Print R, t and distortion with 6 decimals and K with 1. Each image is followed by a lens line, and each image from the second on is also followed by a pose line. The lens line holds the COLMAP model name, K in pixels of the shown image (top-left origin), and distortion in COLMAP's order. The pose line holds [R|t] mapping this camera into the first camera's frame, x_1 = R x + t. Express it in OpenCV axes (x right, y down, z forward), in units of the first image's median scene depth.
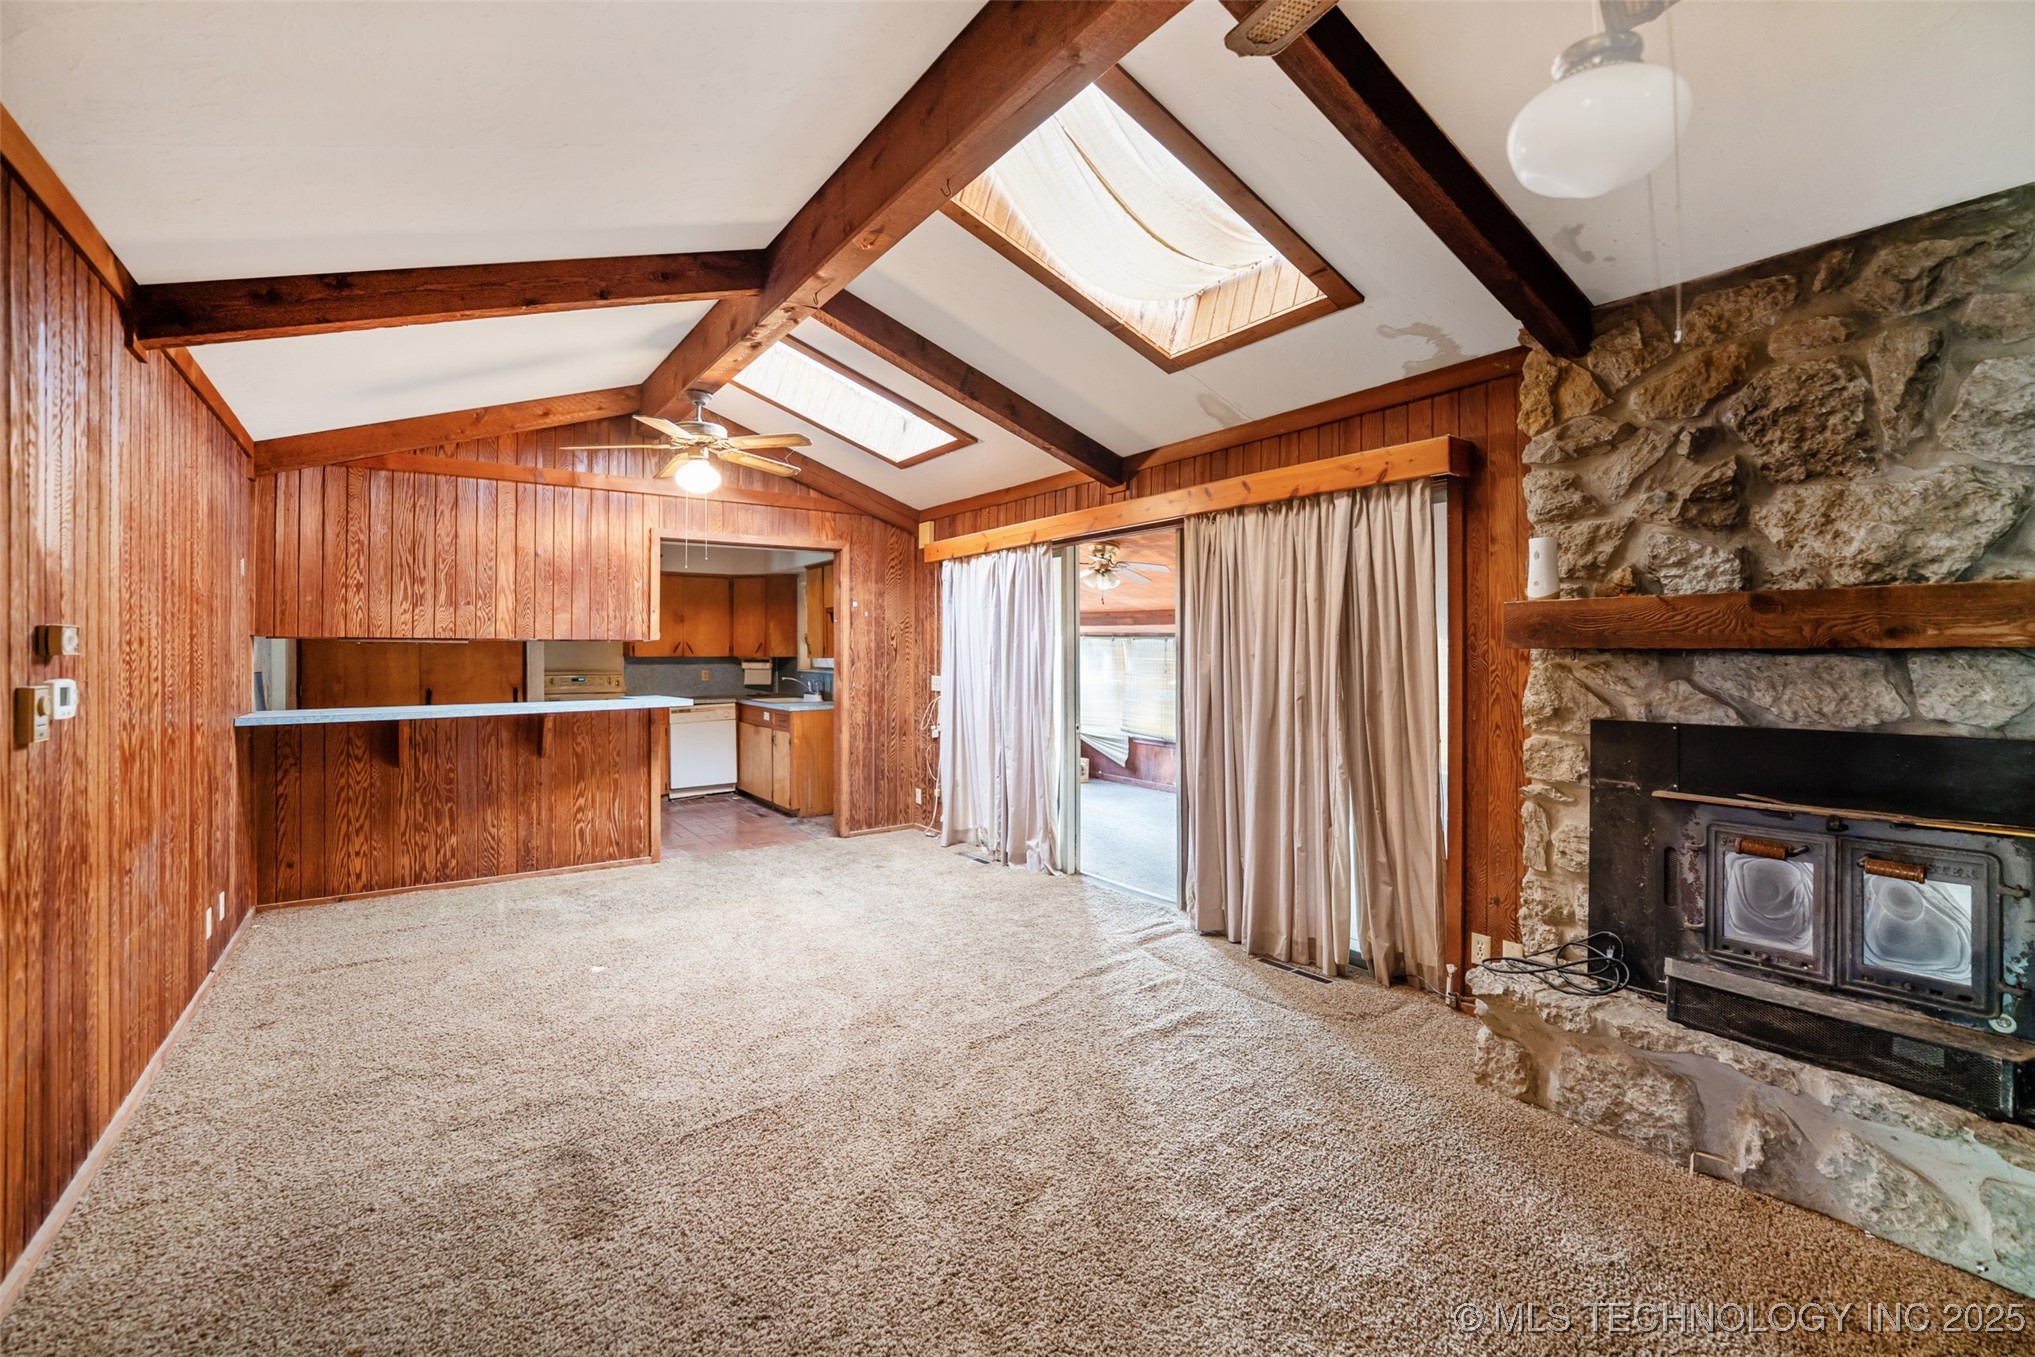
lens RADIAL K [[823.8, 0, 1020.1], [0, 823.8, 670.9], [0, 0, 1]] dist [0.000716, 0.000008]
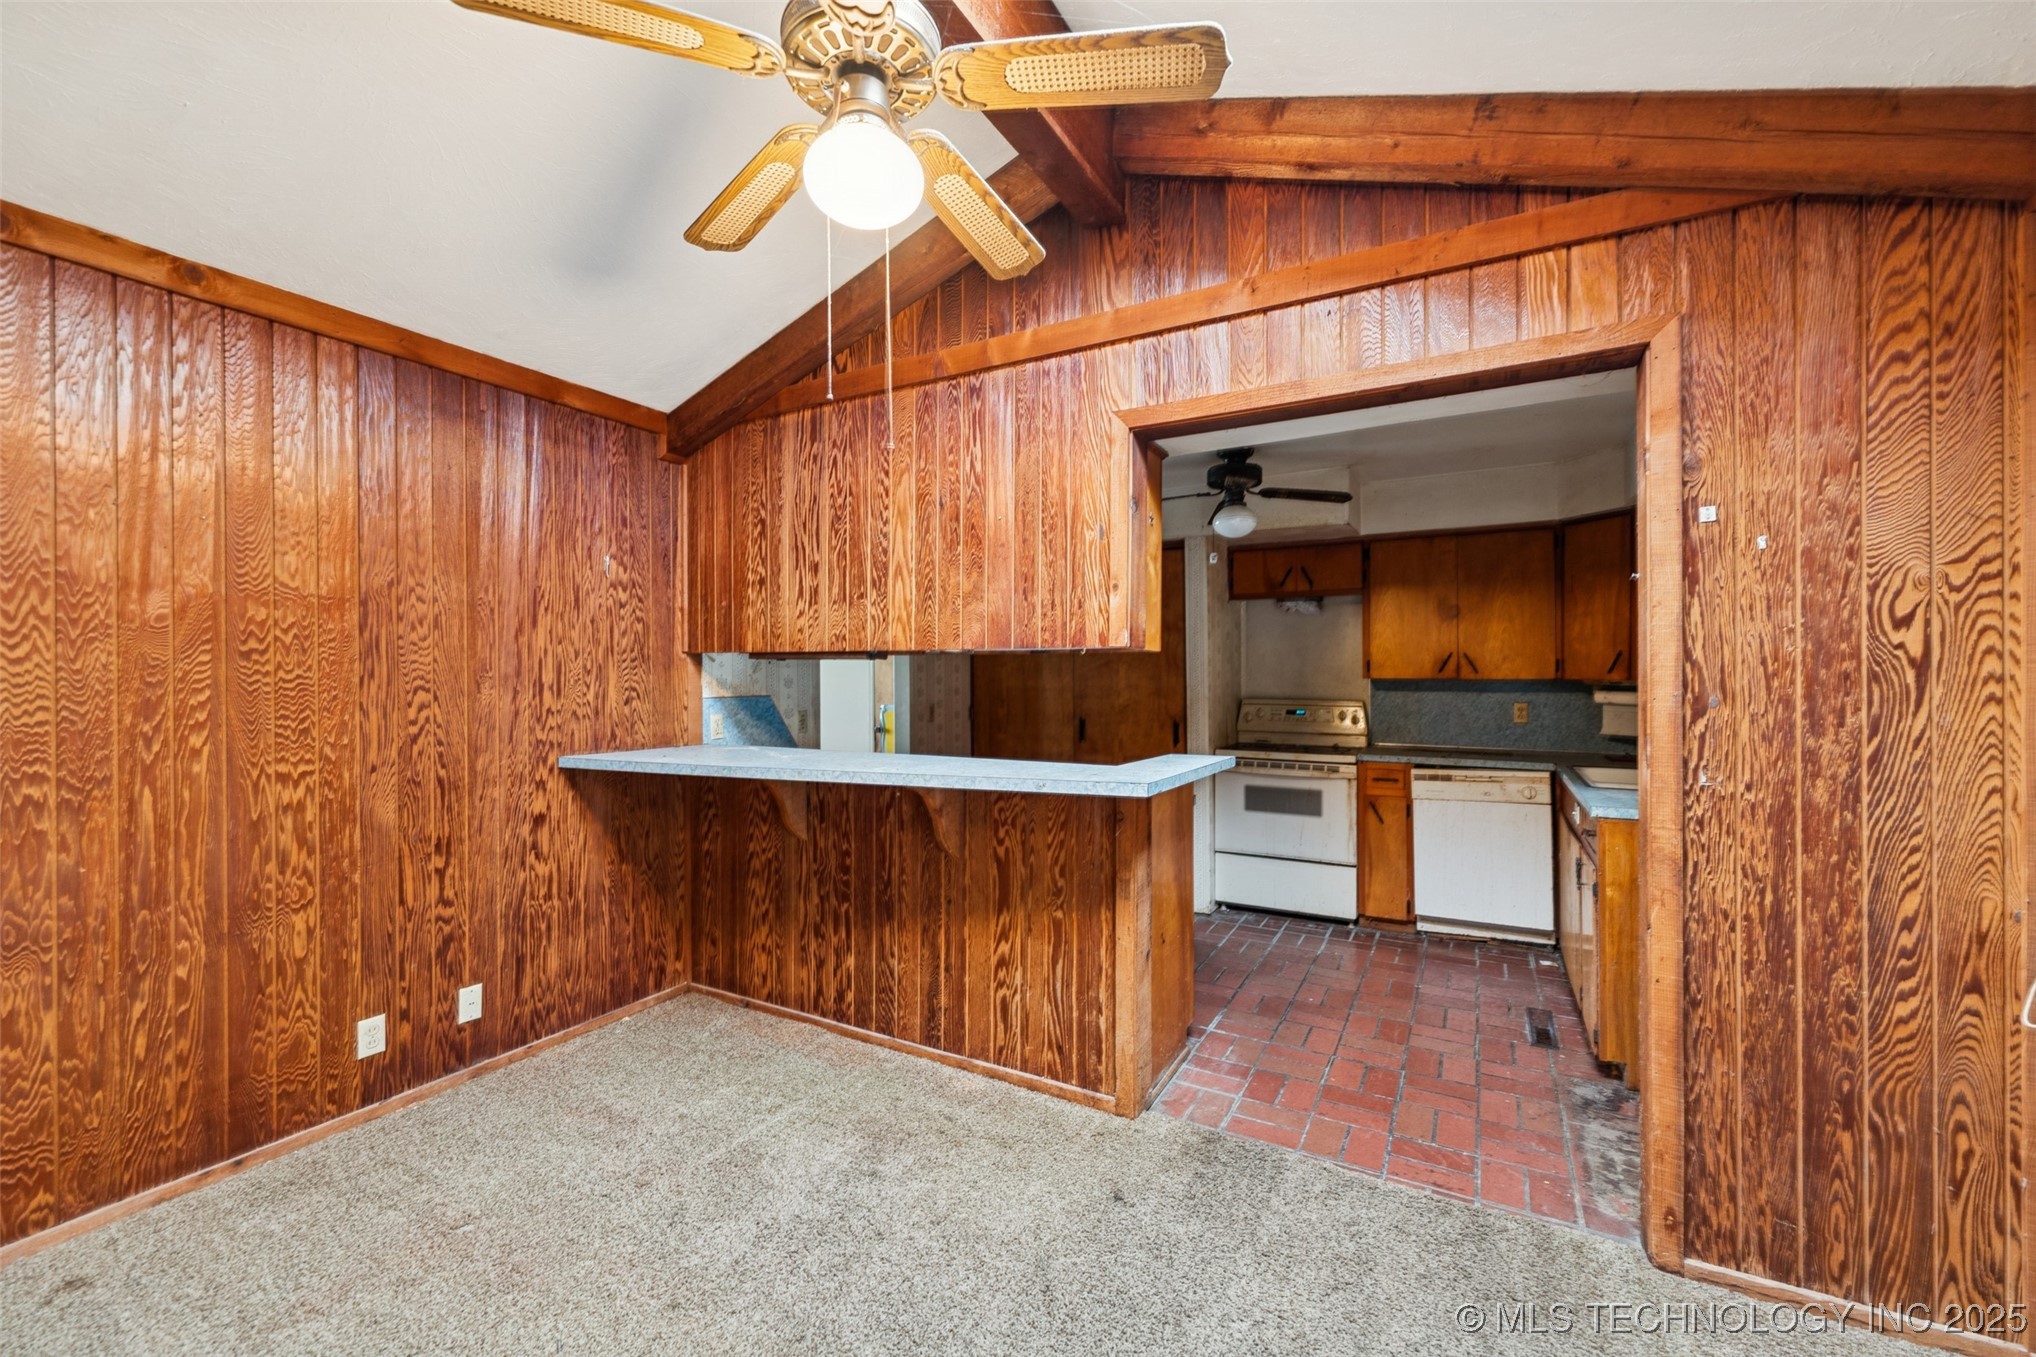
lens RADIAL K [[824.2, 0, 1020.6], [0, 824.2, 670.9], [0, 0, 1]] dist [0.000716, 0.000008]
pose [[0.411995, 0.000288, -0.911186, -0.033710], [-0.018675, 0.999793, -0.008129, -0.018967], [0.910995, 0.020366, 0.411915, 0.756440]]
